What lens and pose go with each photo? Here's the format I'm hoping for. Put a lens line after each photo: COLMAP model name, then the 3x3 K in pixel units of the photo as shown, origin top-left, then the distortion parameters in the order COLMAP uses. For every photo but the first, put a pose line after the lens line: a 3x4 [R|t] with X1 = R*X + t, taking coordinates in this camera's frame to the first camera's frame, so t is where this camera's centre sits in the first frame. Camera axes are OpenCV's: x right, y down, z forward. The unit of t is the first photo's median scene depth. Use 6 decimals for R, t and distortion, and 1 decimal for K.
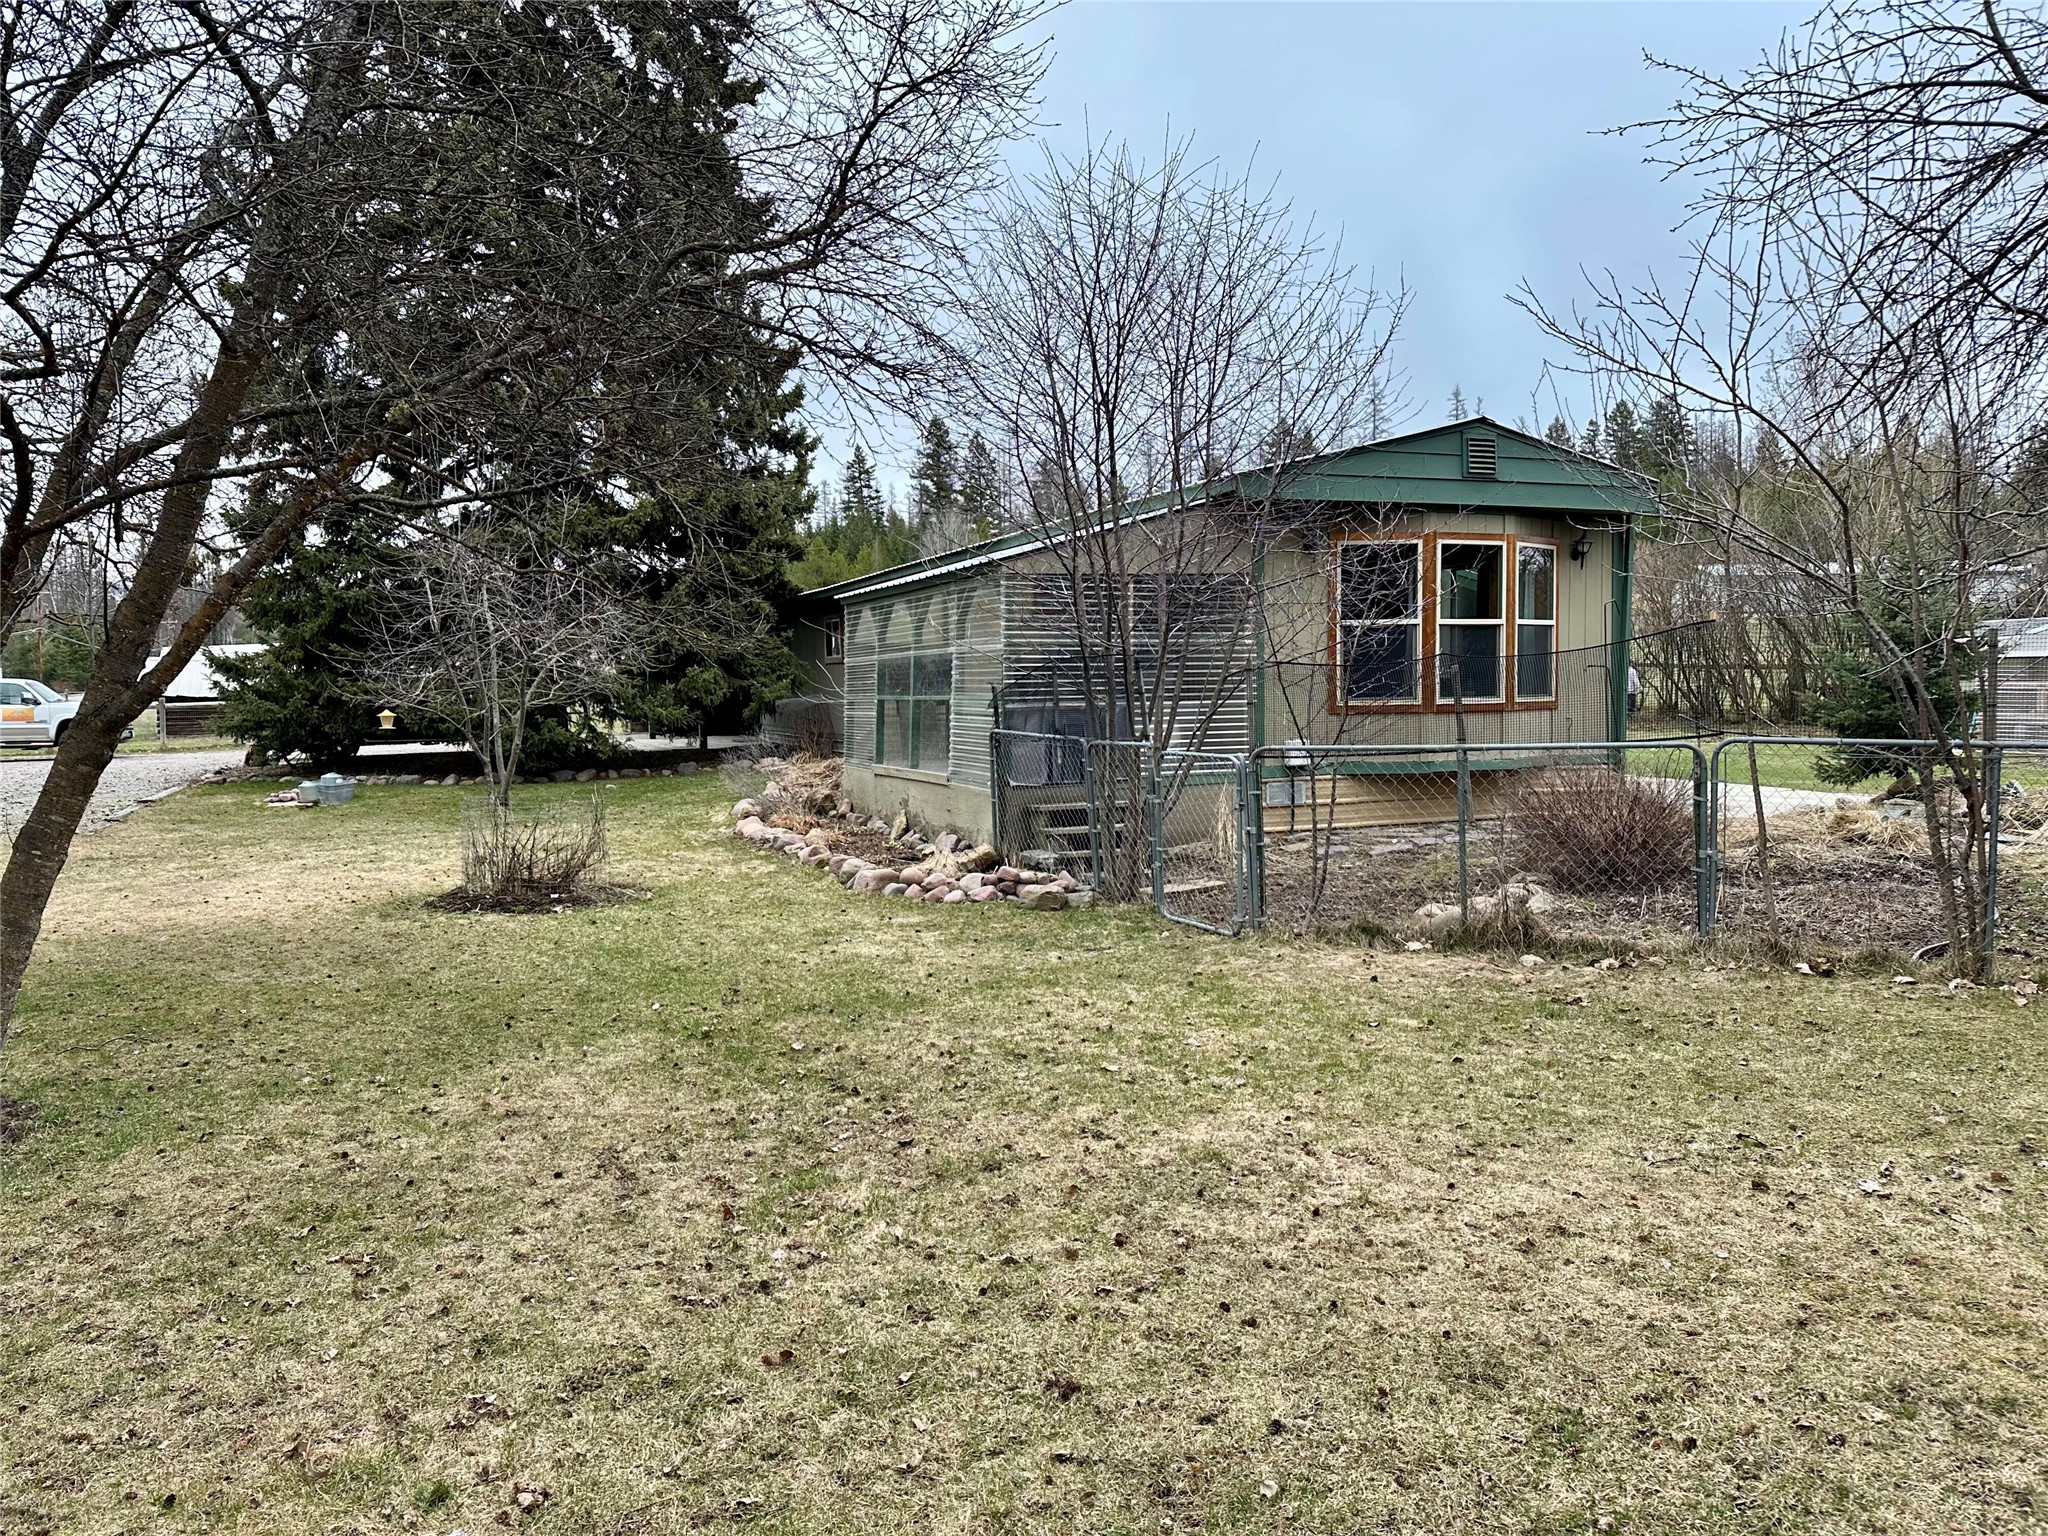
lens RADIAL K [[1437.8, 0, 1050.9], [0, 1437.8, 731.7], [0, 0, 1]] dist [0.038453, -0.056621]
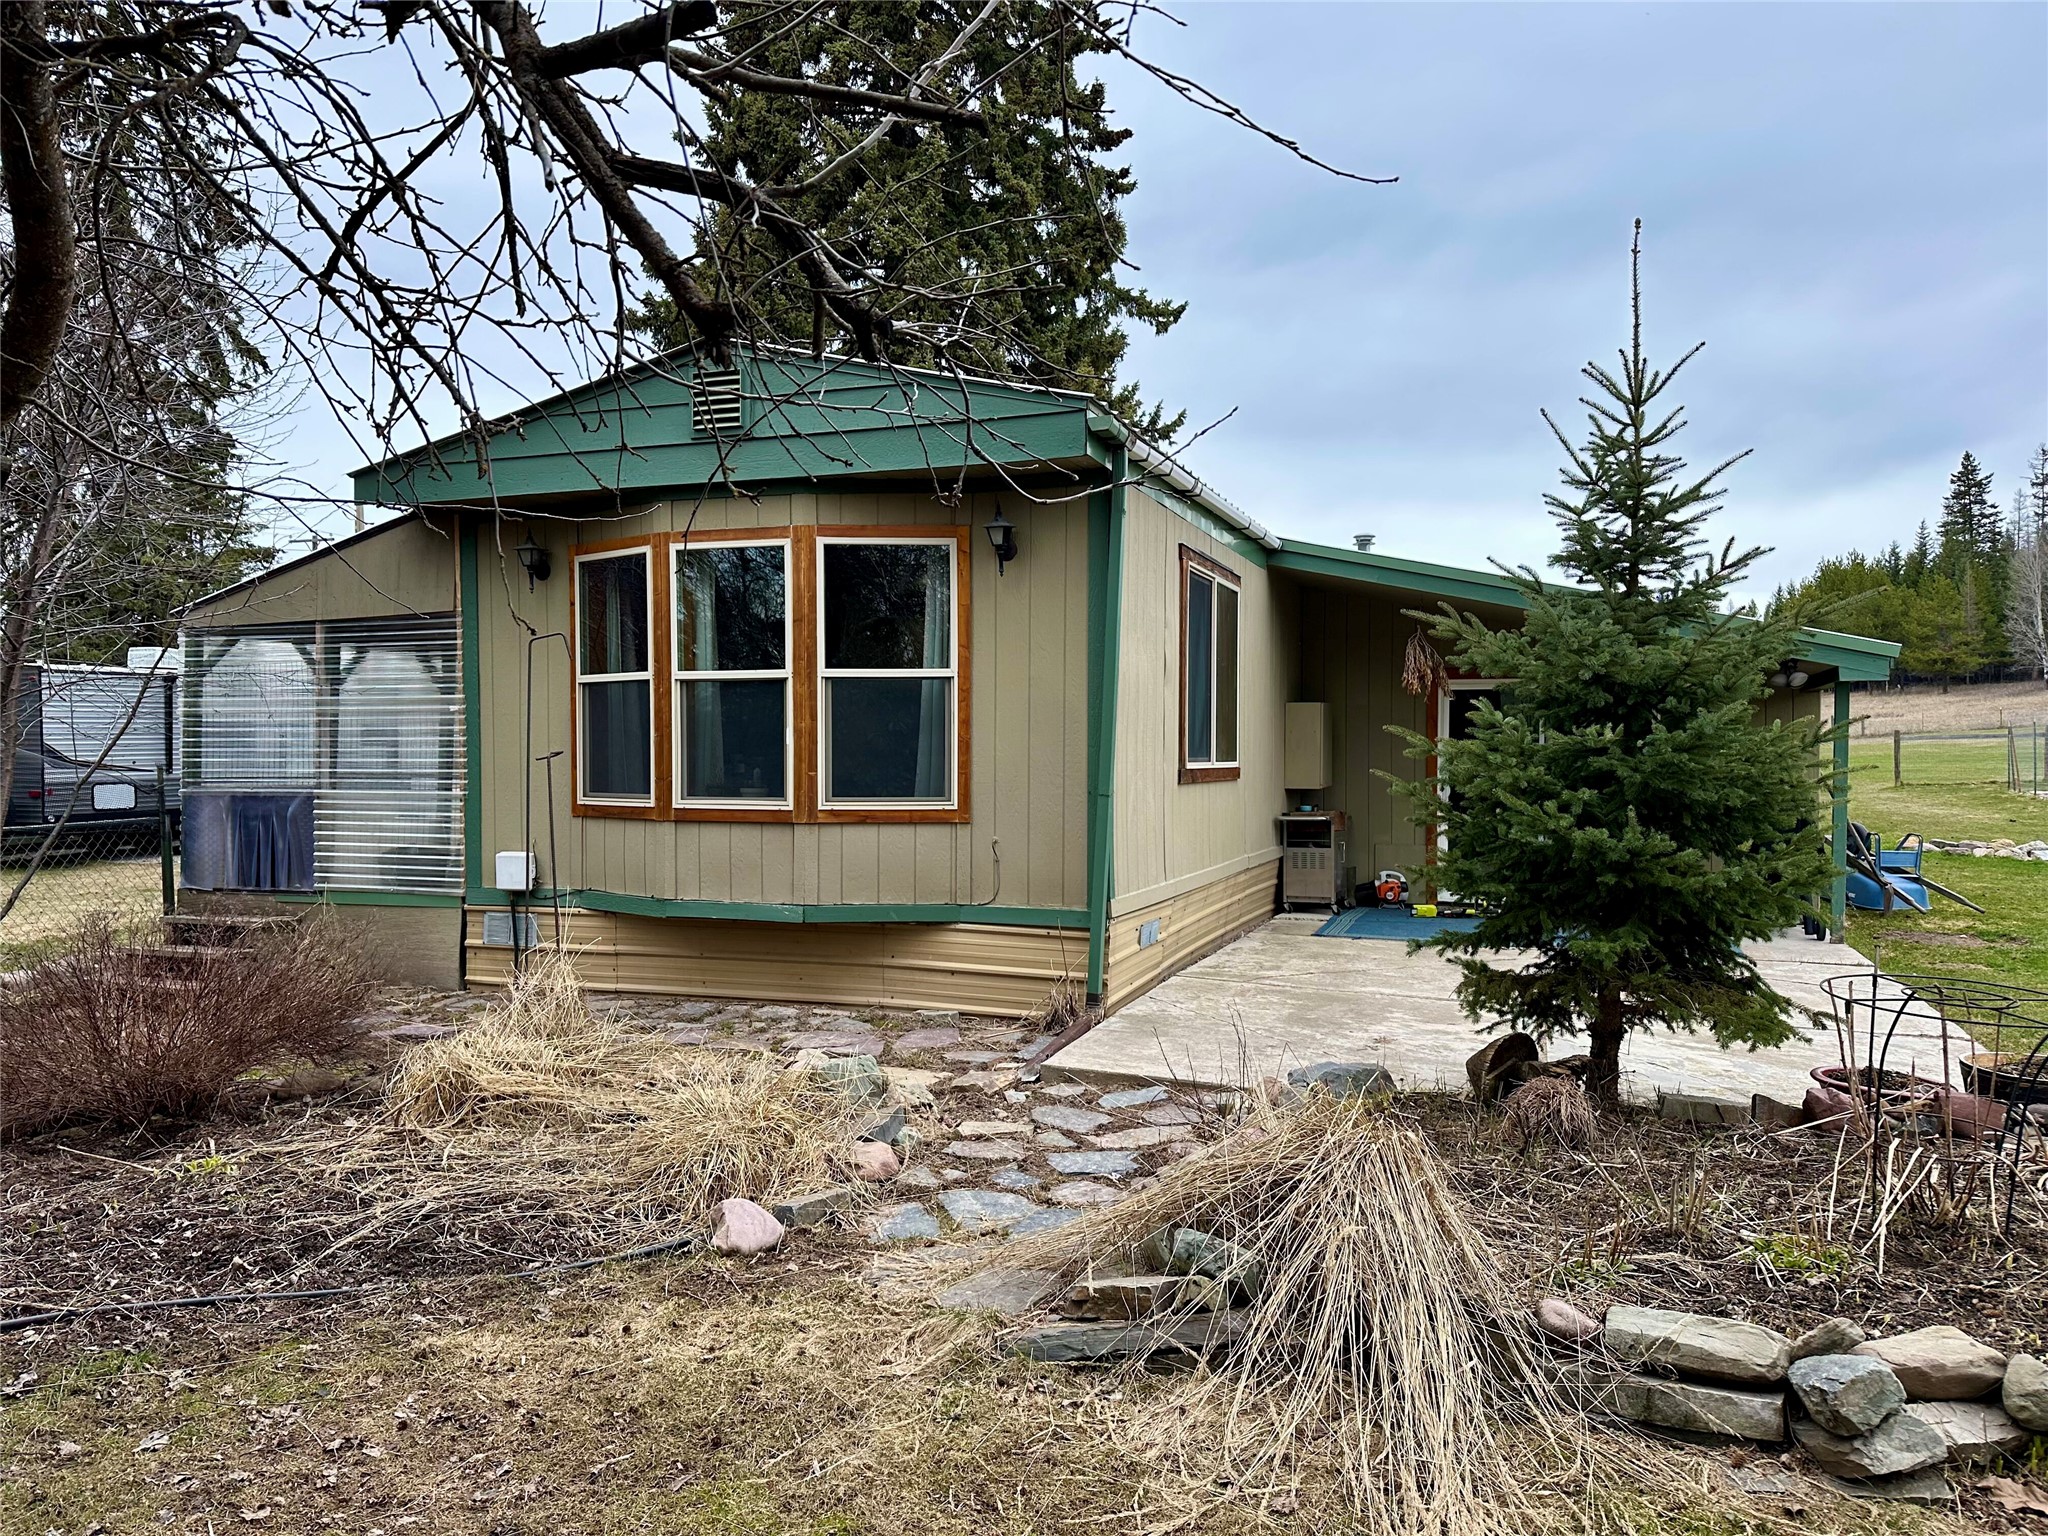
lens RADIAL K [[1437.8, 0, 1035.1], [0, 1437.8, 770.7], [0, 0, 1]] dist [0.038453, -0.056621]
pose [[0.749361, 0.026442, -0.661634, 0.488621], [-0.031865, 0.999485, 0.003855, -0.025956], [0.661395, 0.018194, 0.749817, 0.388554]]
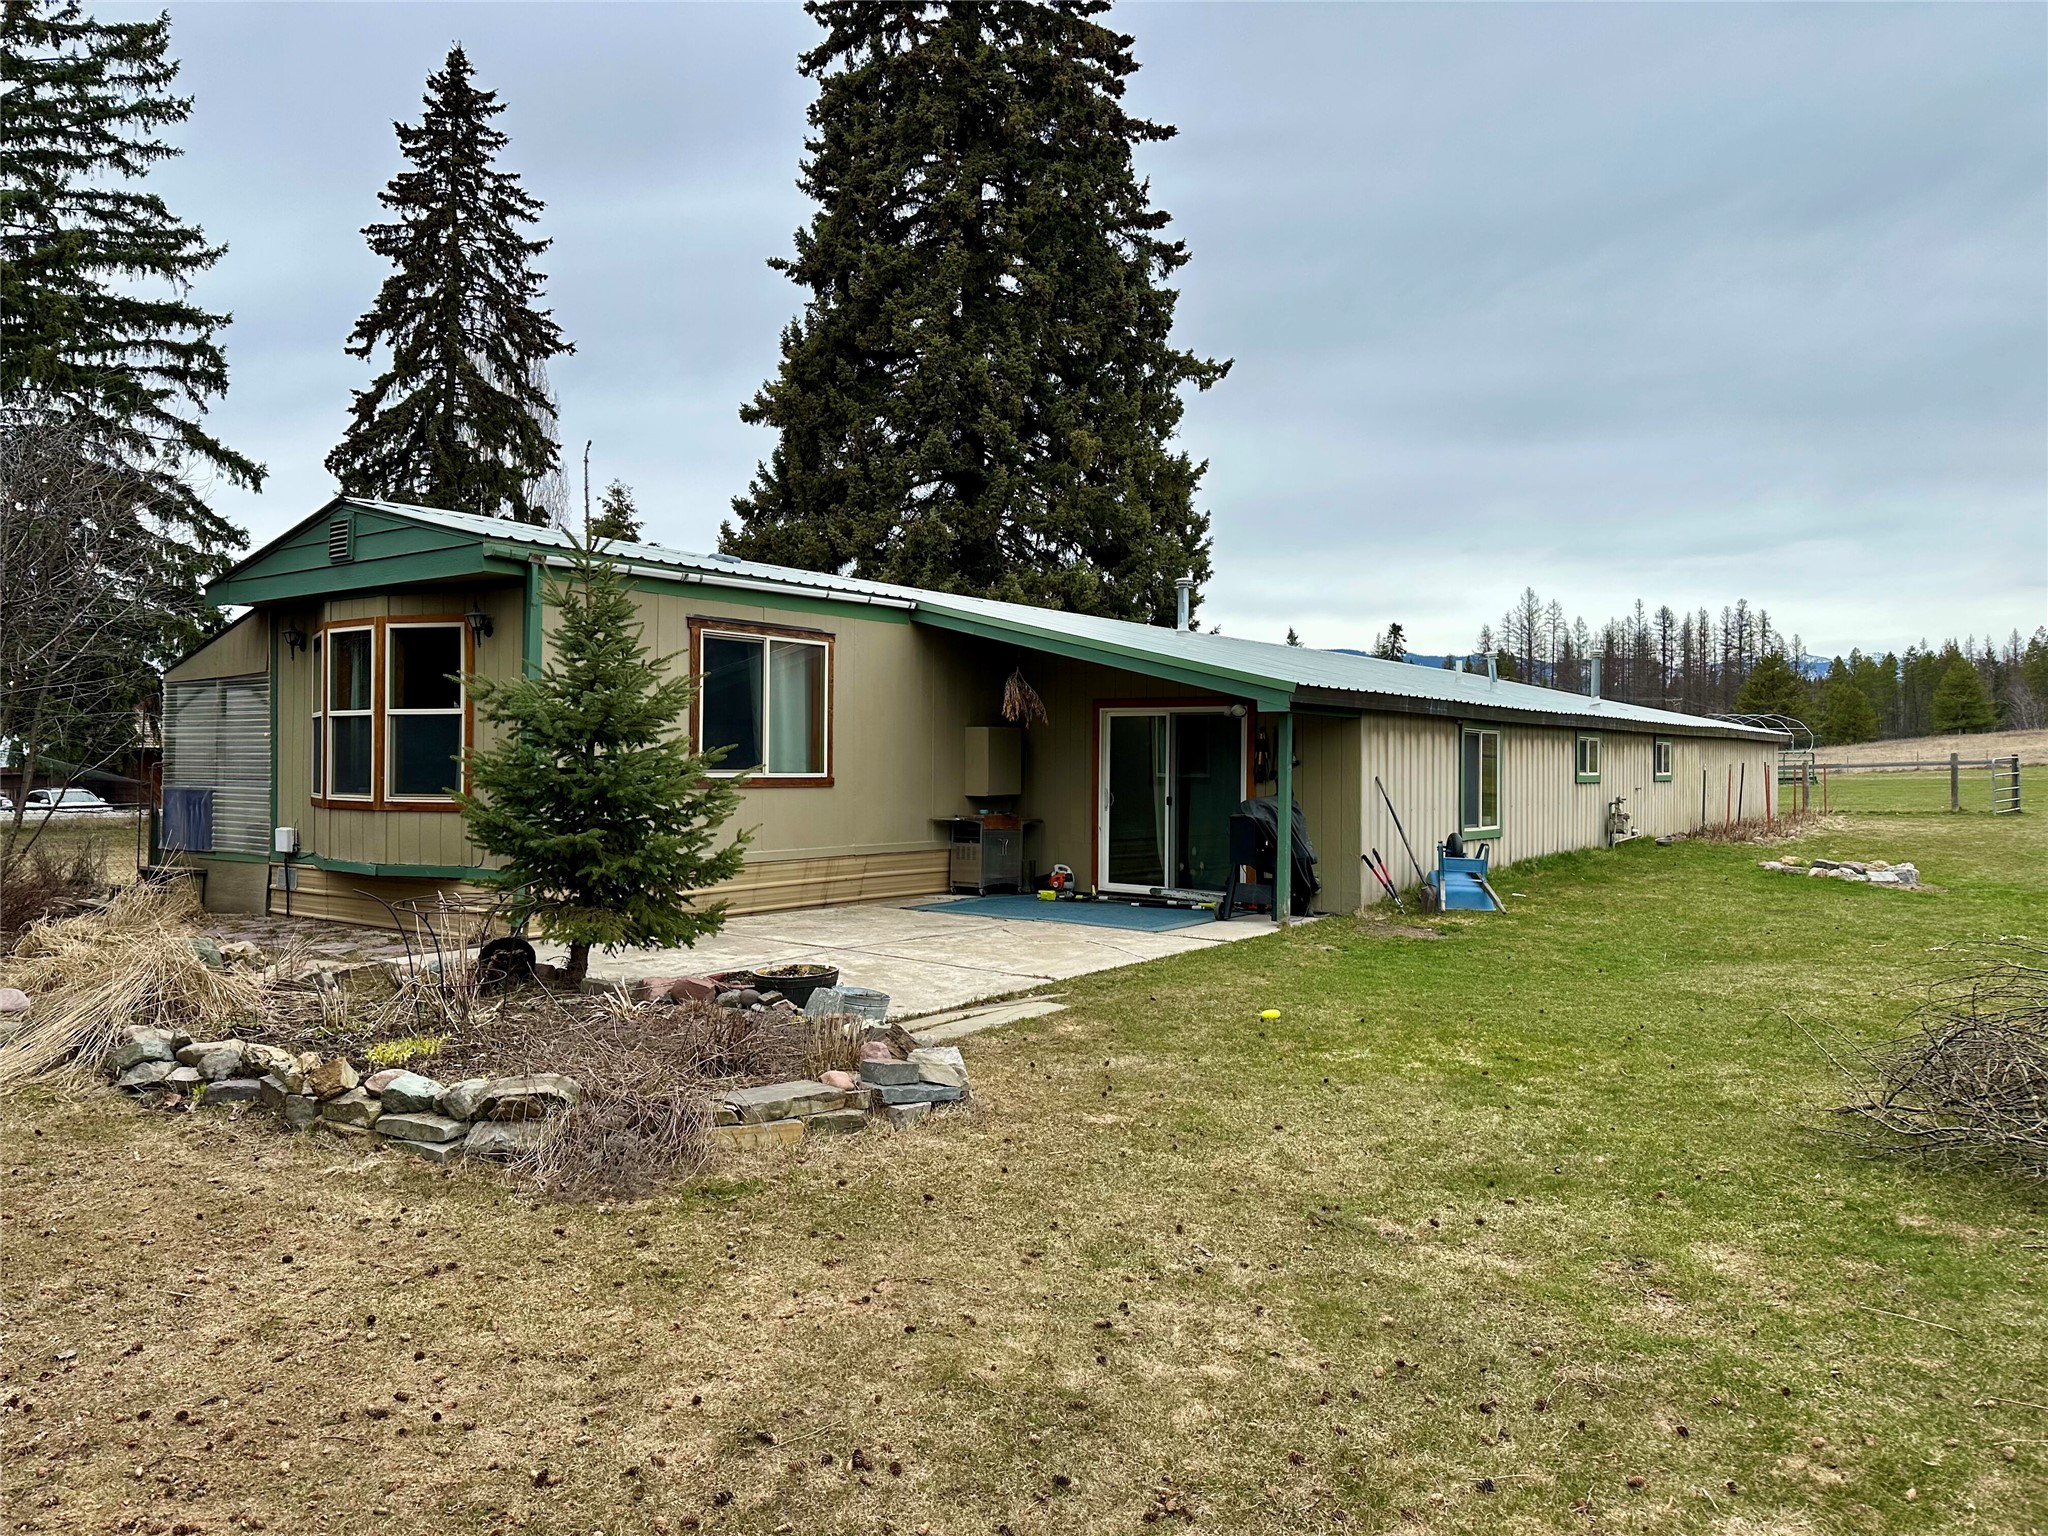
lens RADIAL K [[1437.8, 0, 1018.6], [0, 1437.8, 765.5], [0, 0, 1]] dist [0.038453, -0.056621]
pose [[0.504852, 0.020858, -0.862954, 0.818942], [-0.044086, 0.999026, -0.001644, -0.036957], [0.862080, 0.038874, 0.505280, 0.556751]]
